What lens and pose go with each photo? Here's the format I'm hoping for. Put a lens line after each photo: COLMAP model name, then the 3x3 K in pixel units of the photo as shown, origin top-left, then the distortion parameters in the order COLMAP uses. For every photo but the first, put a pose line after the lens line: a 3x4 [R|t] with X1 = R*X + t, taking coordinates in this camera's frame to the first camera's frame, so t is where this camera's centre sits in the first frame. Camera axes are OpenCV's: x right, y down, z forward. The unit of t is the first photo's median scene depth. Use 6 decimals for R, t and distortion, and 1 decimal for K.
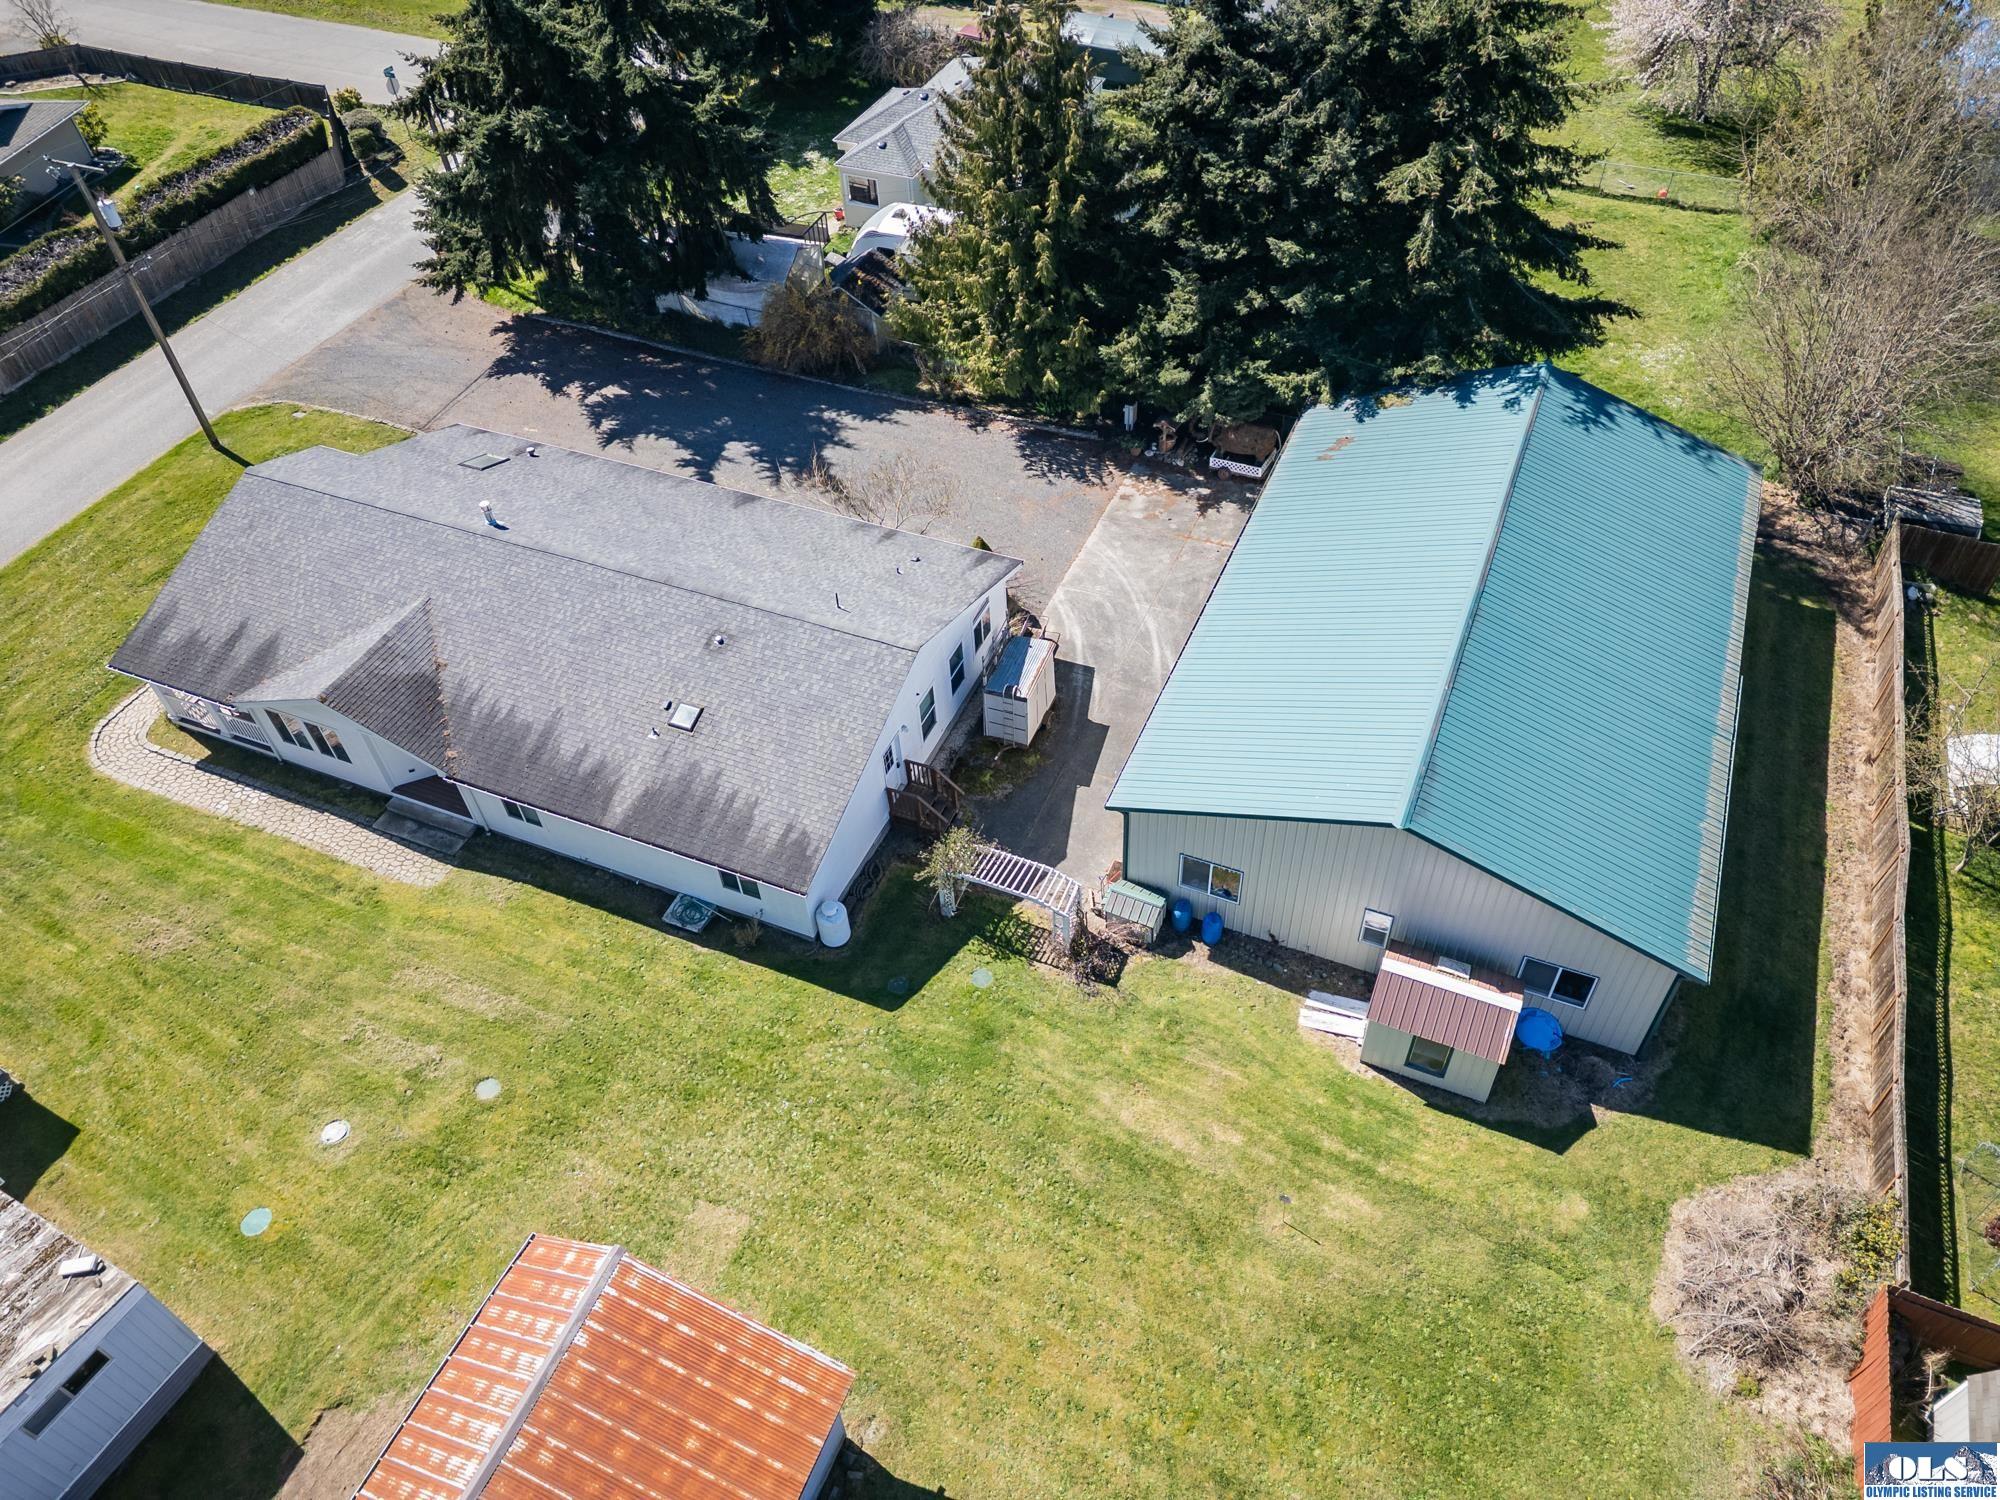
lens RADIAL K [[1400.5, 0, 992.4], [0, 1400.5, 754.2], [0, 0, 1]] dist [0.068320, -0.053169]
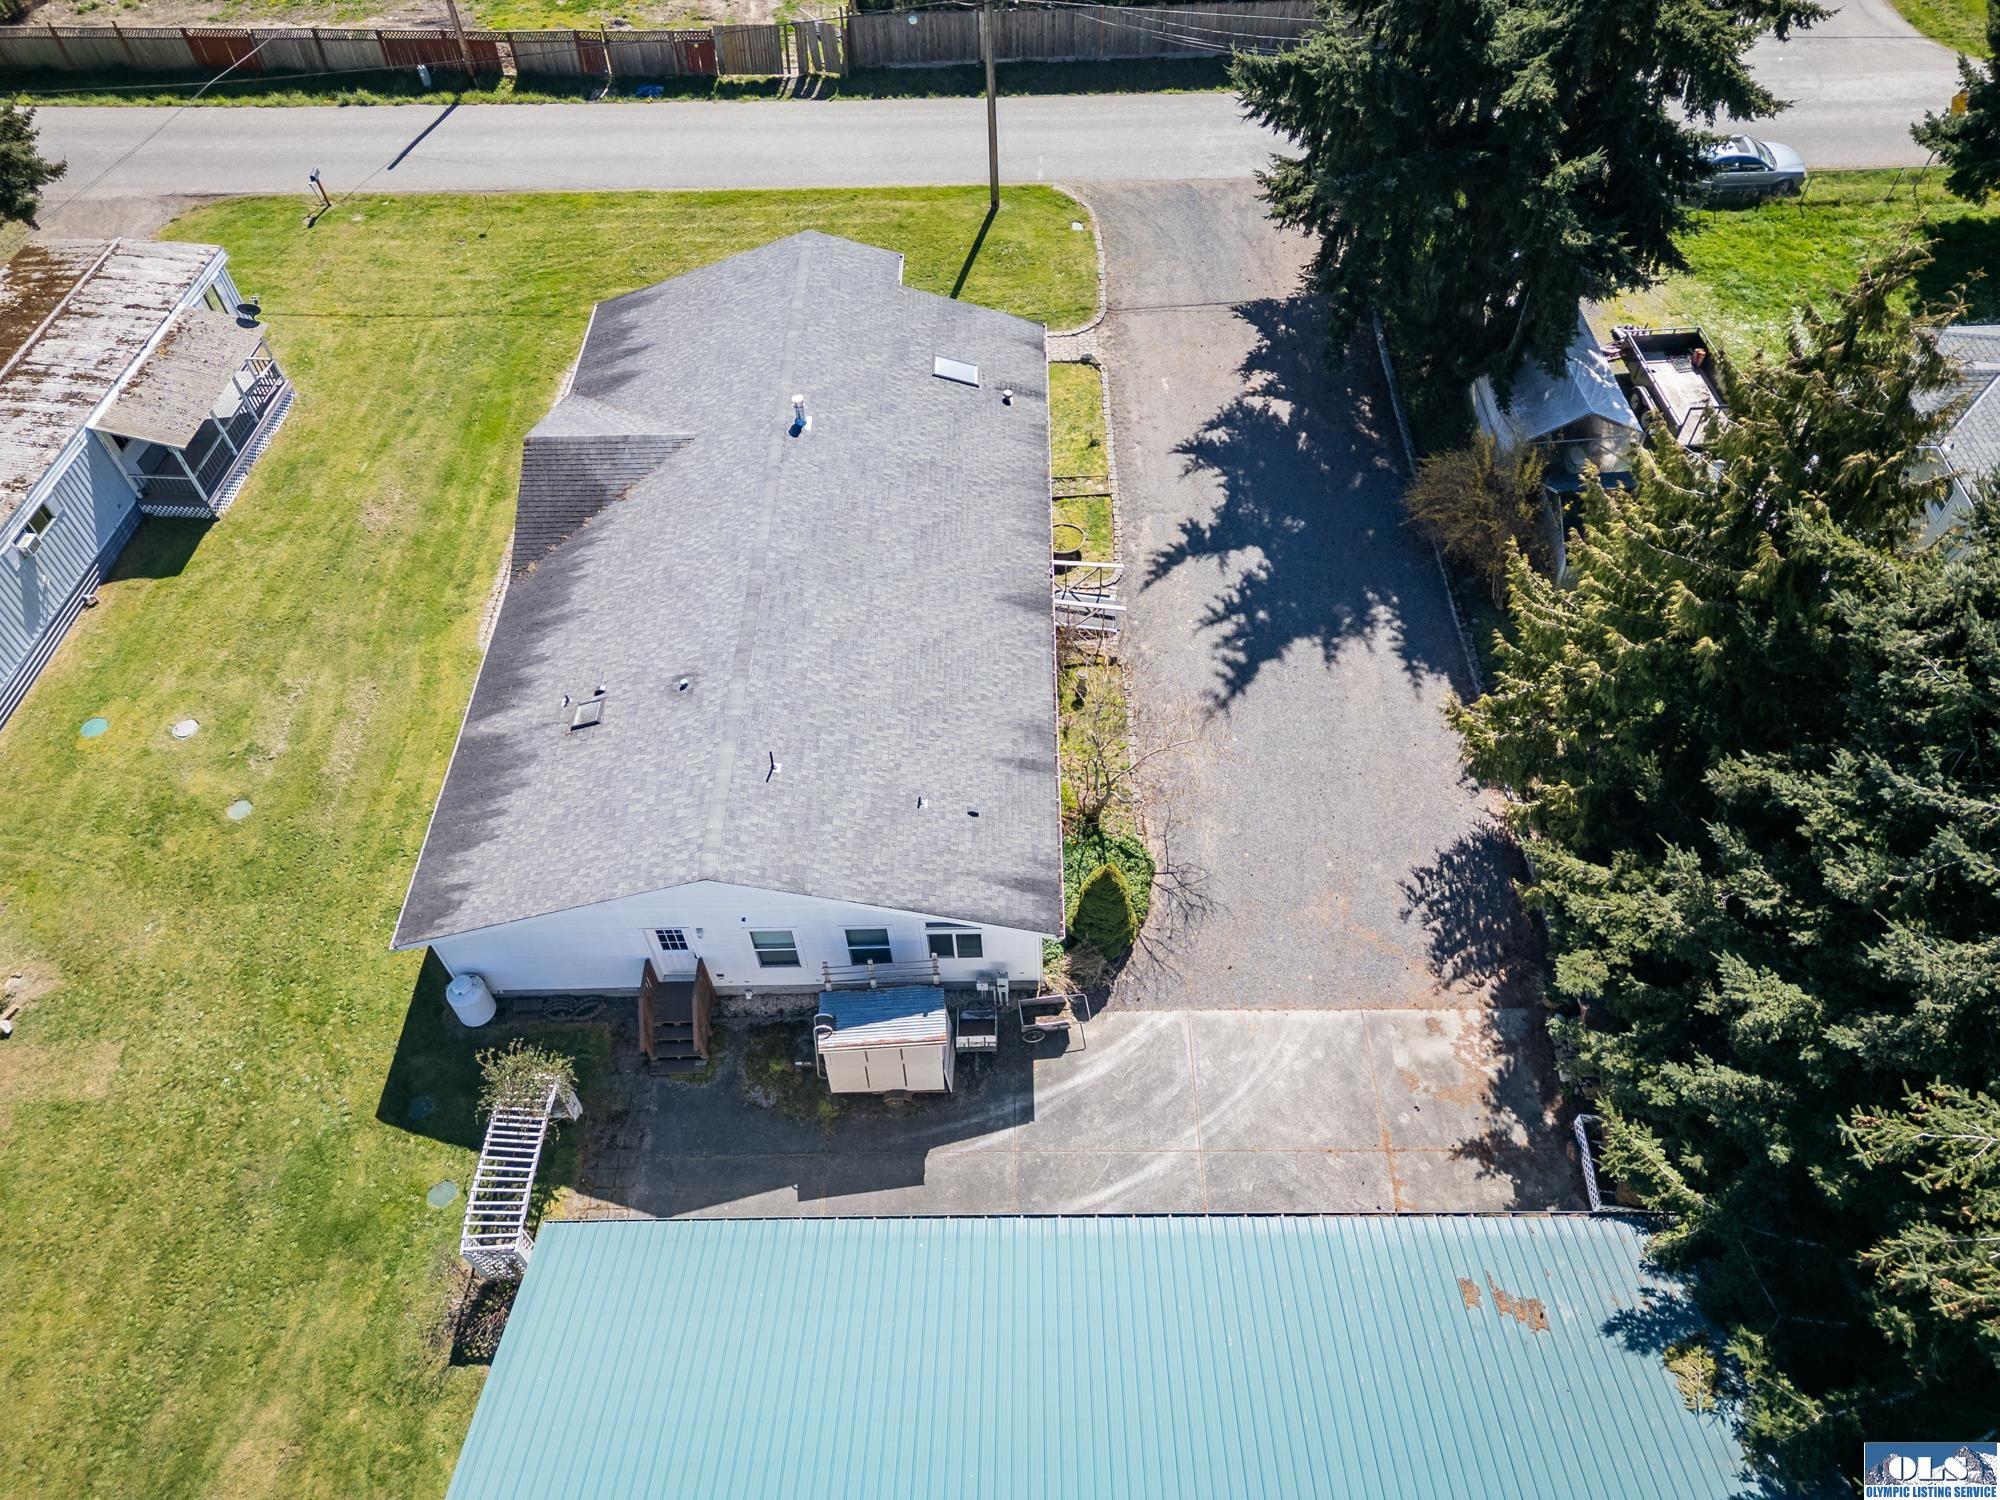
lens RADIAL K [[1400.5, 0, 996.2], [0, 1400.5, 733.2], [0, 0, 1]] dist [0.068320, -0.053169]
pose [[0.397276, 0.730632, -0.555291, 0.330813], [-0.654281, 0.649798, 0.386884, -0.468135], [0.643497, 0.209617, 0.736188, 0.484868]]
